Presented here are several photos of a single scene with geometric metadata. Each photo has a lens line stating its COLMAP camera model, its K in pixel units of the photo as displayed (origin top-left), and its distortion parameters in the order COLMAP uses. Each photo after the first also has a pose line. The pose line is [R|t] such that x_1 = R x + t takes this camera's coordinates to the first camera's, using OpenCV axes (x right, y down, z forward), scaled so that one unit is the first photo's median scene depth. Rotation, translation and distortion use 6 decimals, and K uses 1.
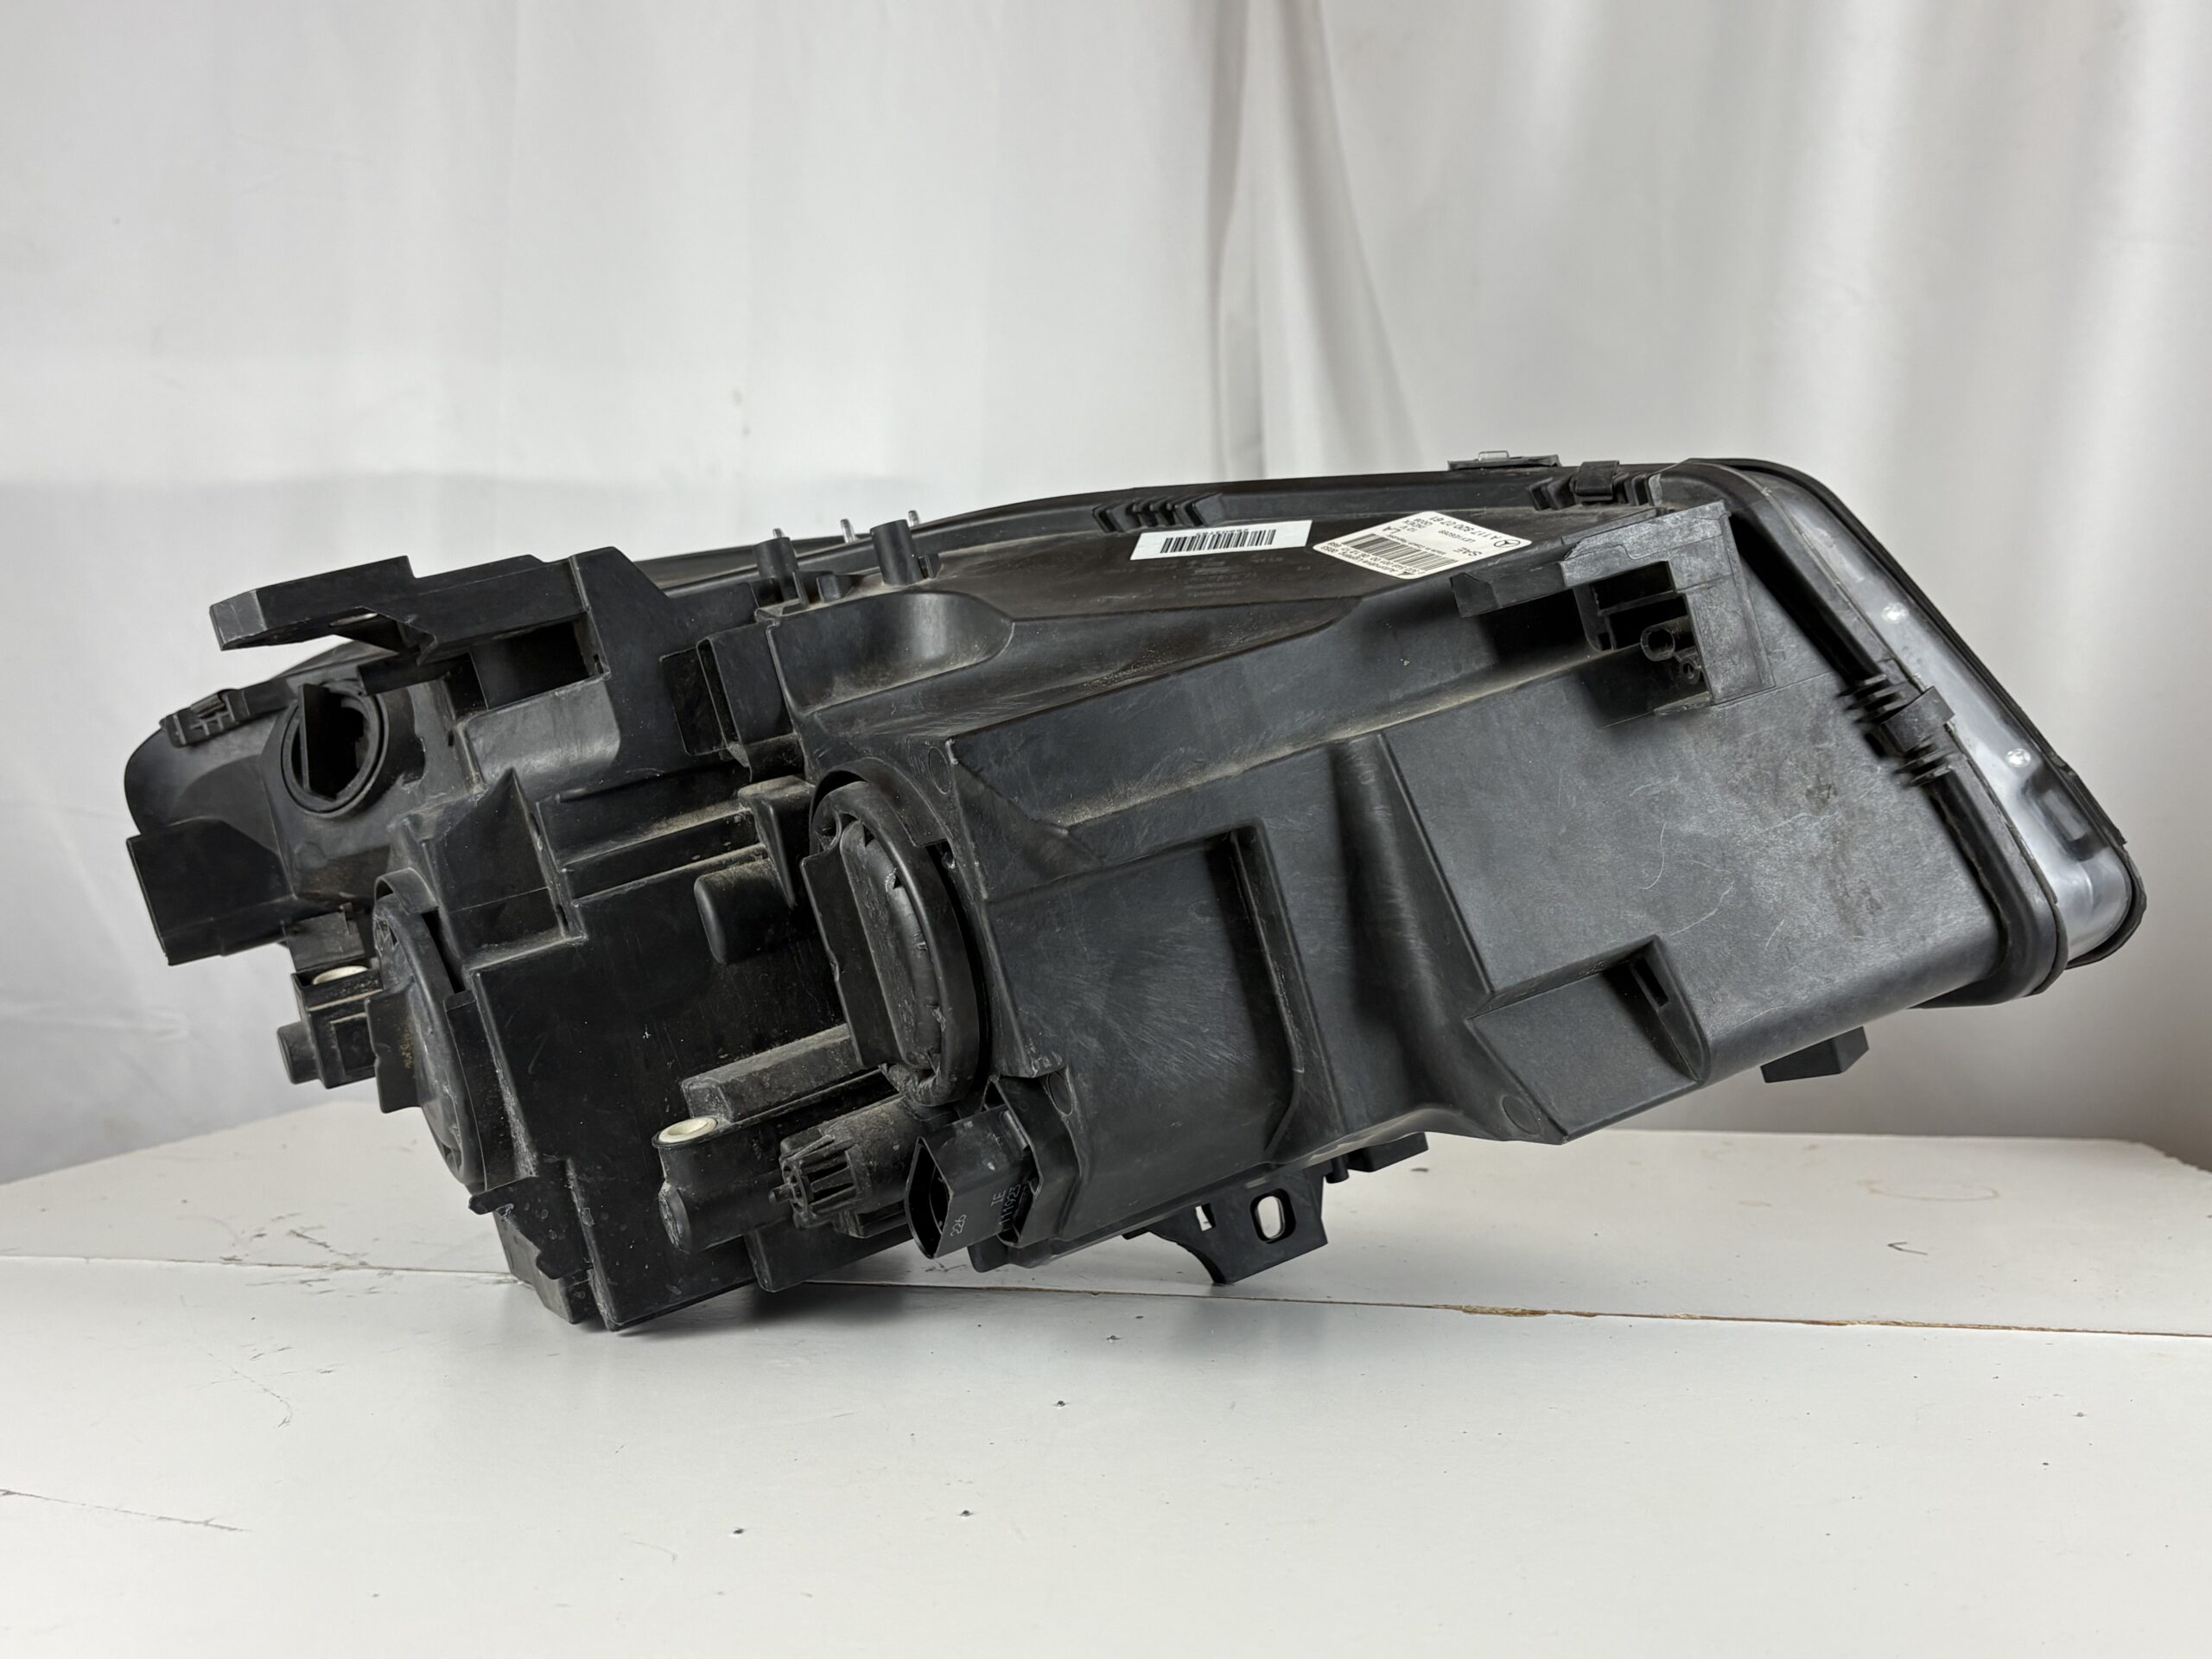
lens RADIAL K [[2163.9, 0, 1106.0], [0, 2163.9, 829.5], [0, 0, 1]] dist [0.121270, -0.009730]
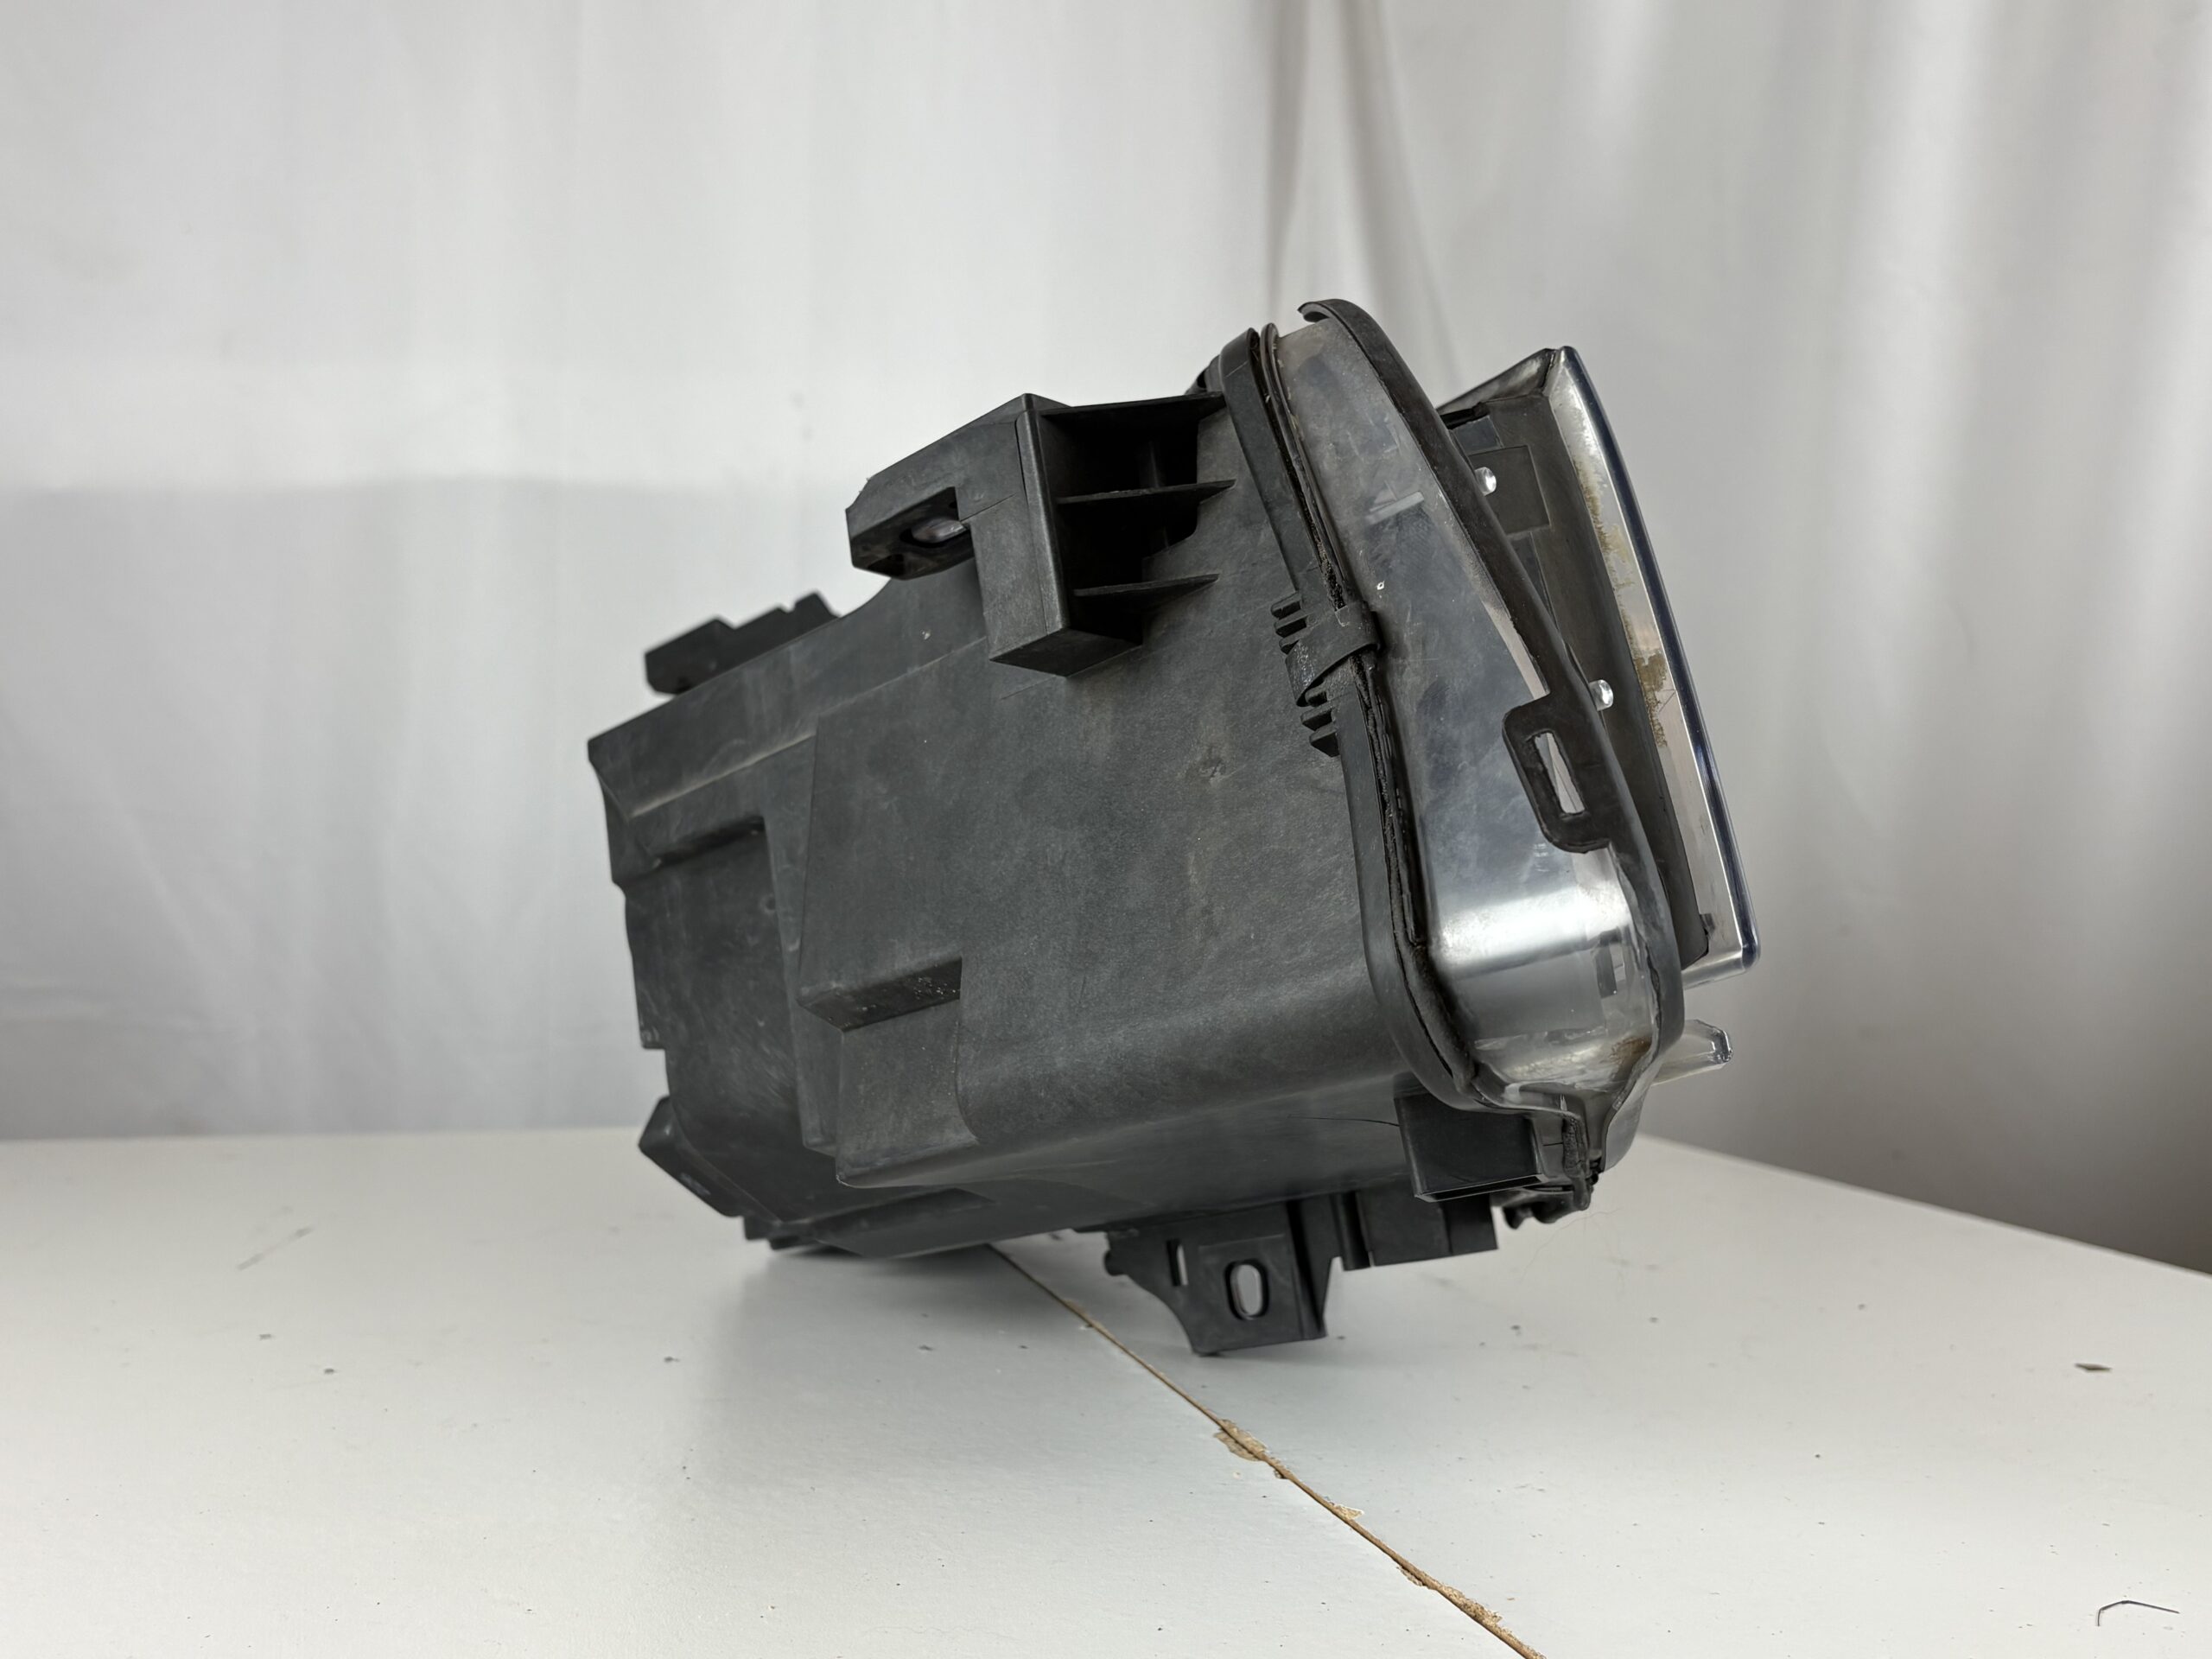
lens RADIAL K [[2186.2, 0, 1153.6], [0, 2186.2, 825.3], [0, 0, 1]] dist [0.047312, -0.006609]
pose [[0.437194, -0.004533, -0.899356, 0.925315], [-0.022606, 0.999616, -0.016028, 0.012561], [0.899083, 0.027339, 0.436923, 0.655441]]
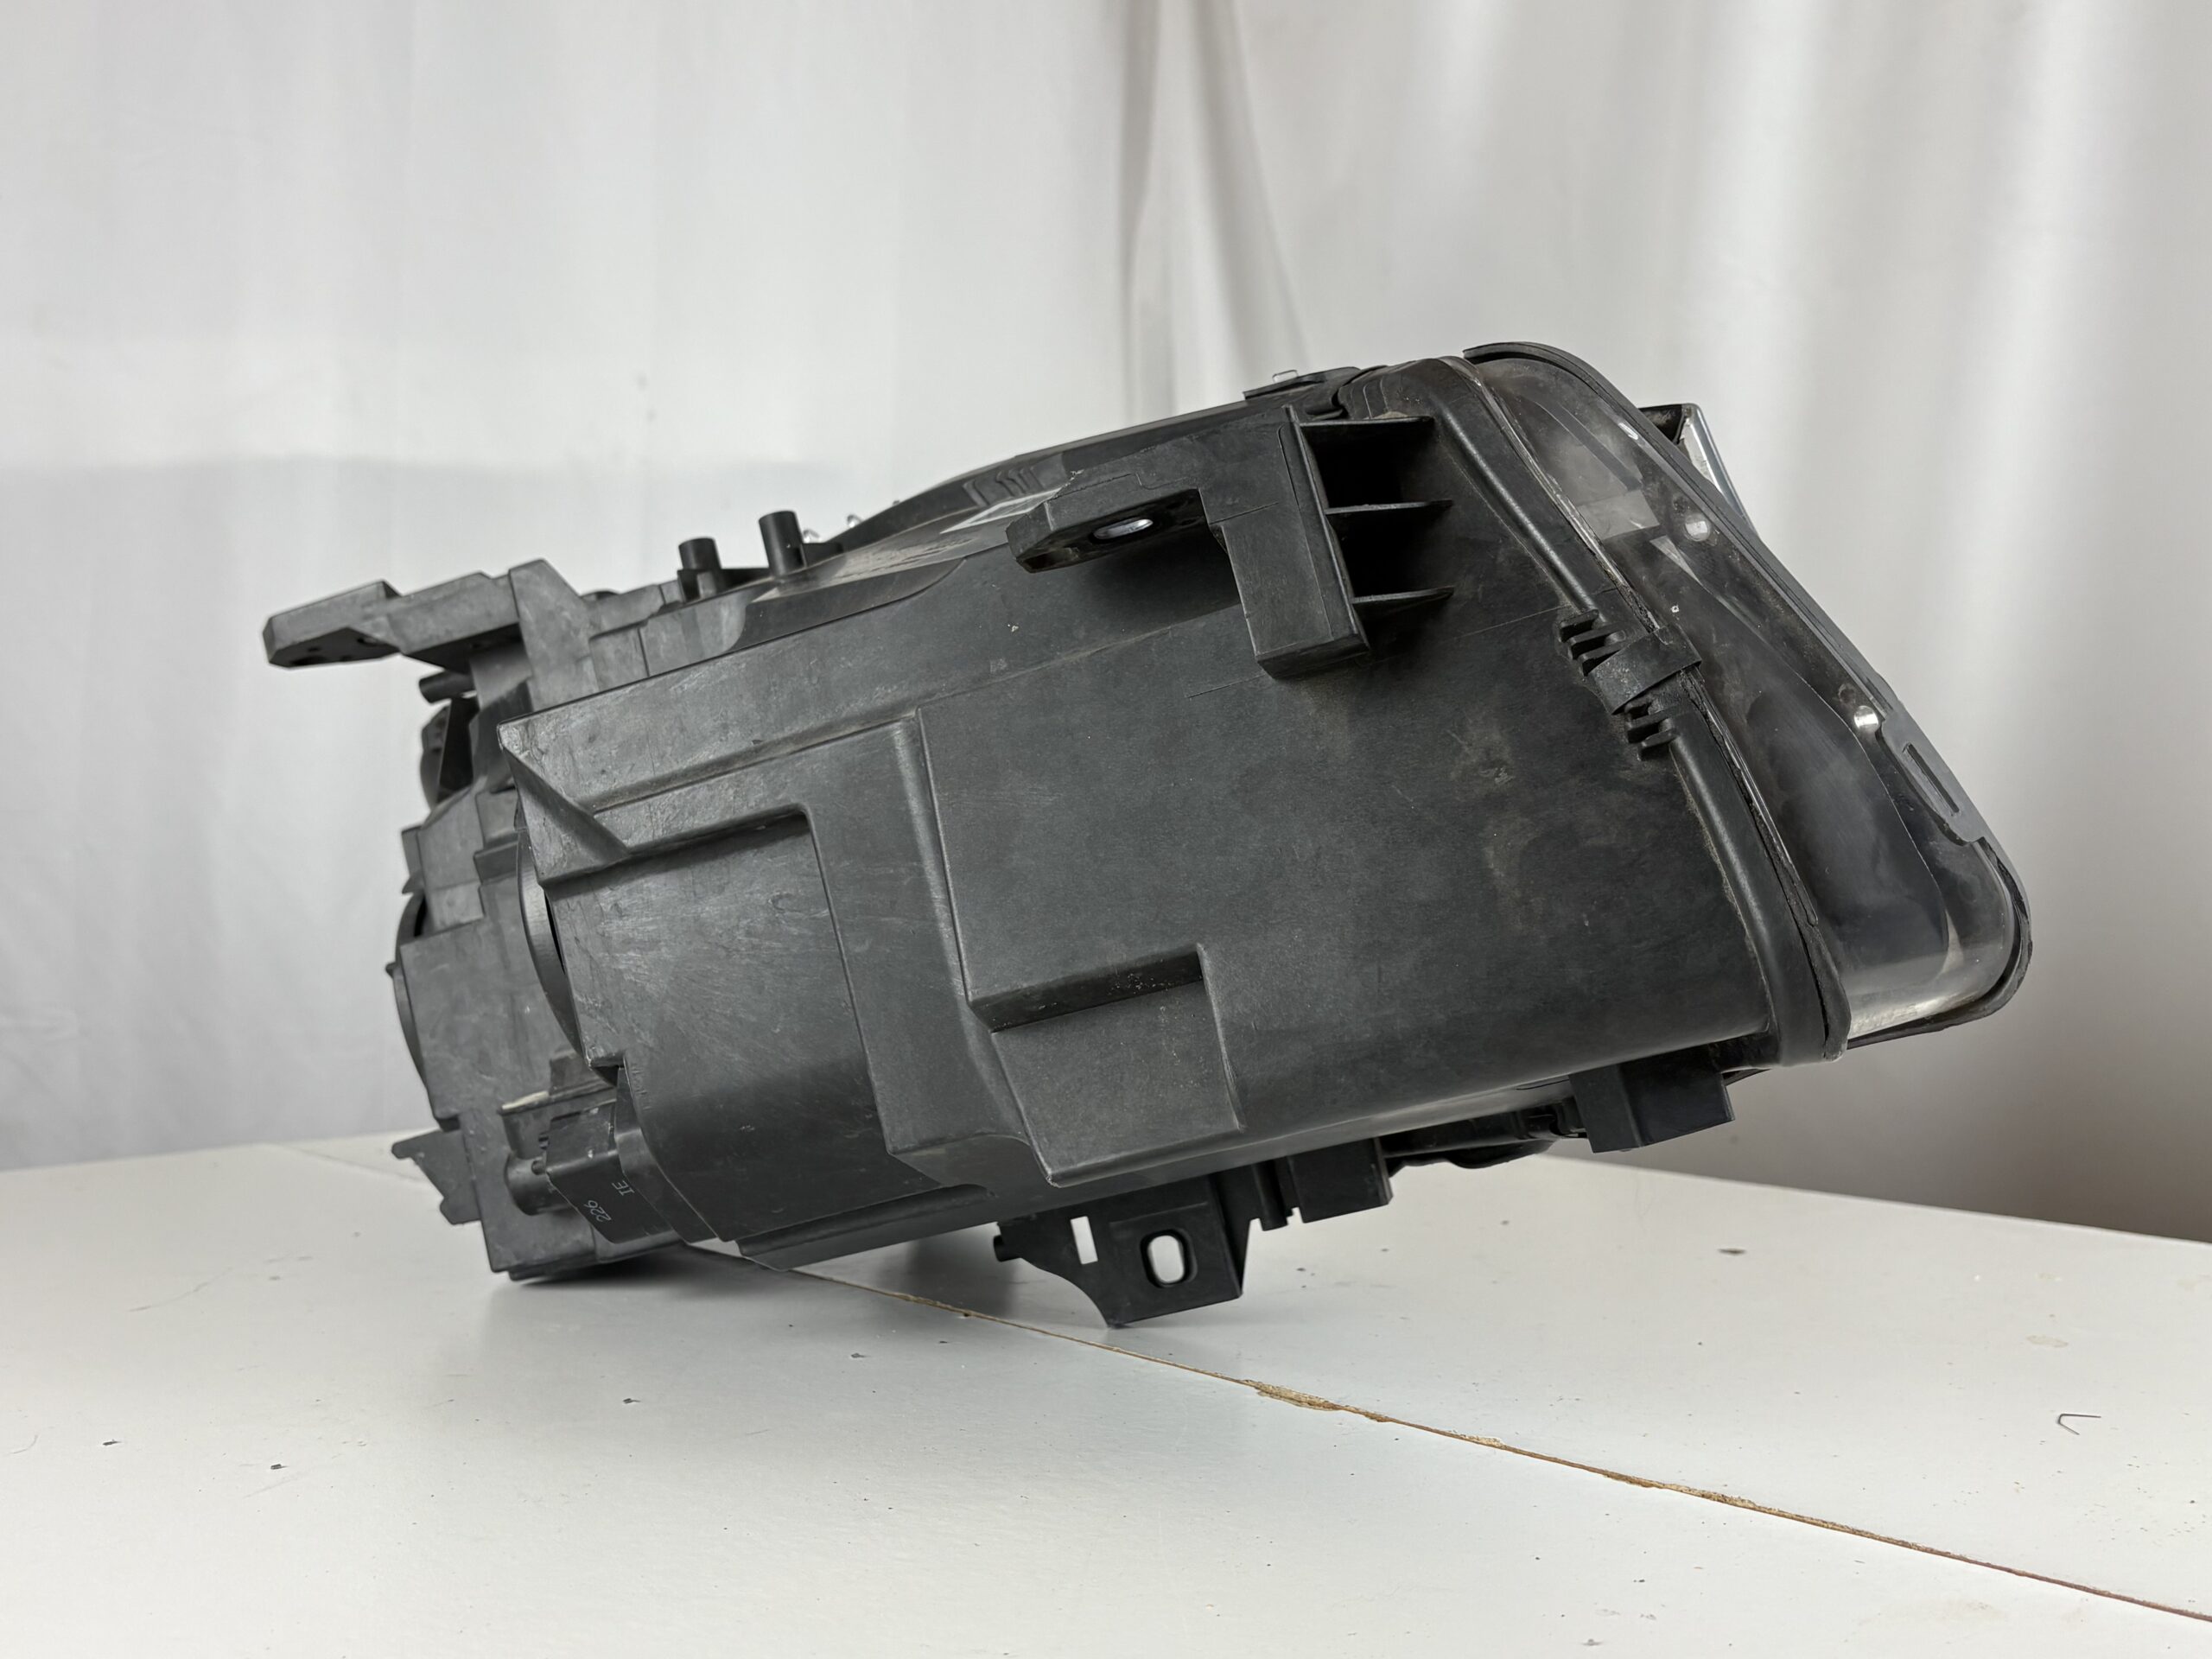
lens RADIAL K [[2163.9, 0, 1106.0], [0, 2163.9, 829.5], [0, 0, 1]] dist [0.121270, -0.009730]
pose [[0.801242, 0.003864, -0.598327, 0.652885], [-0.009764, 0.999930, -0.006618, 0.009752], [0.598260, 0.011145, 0.801224, 0.302280]]
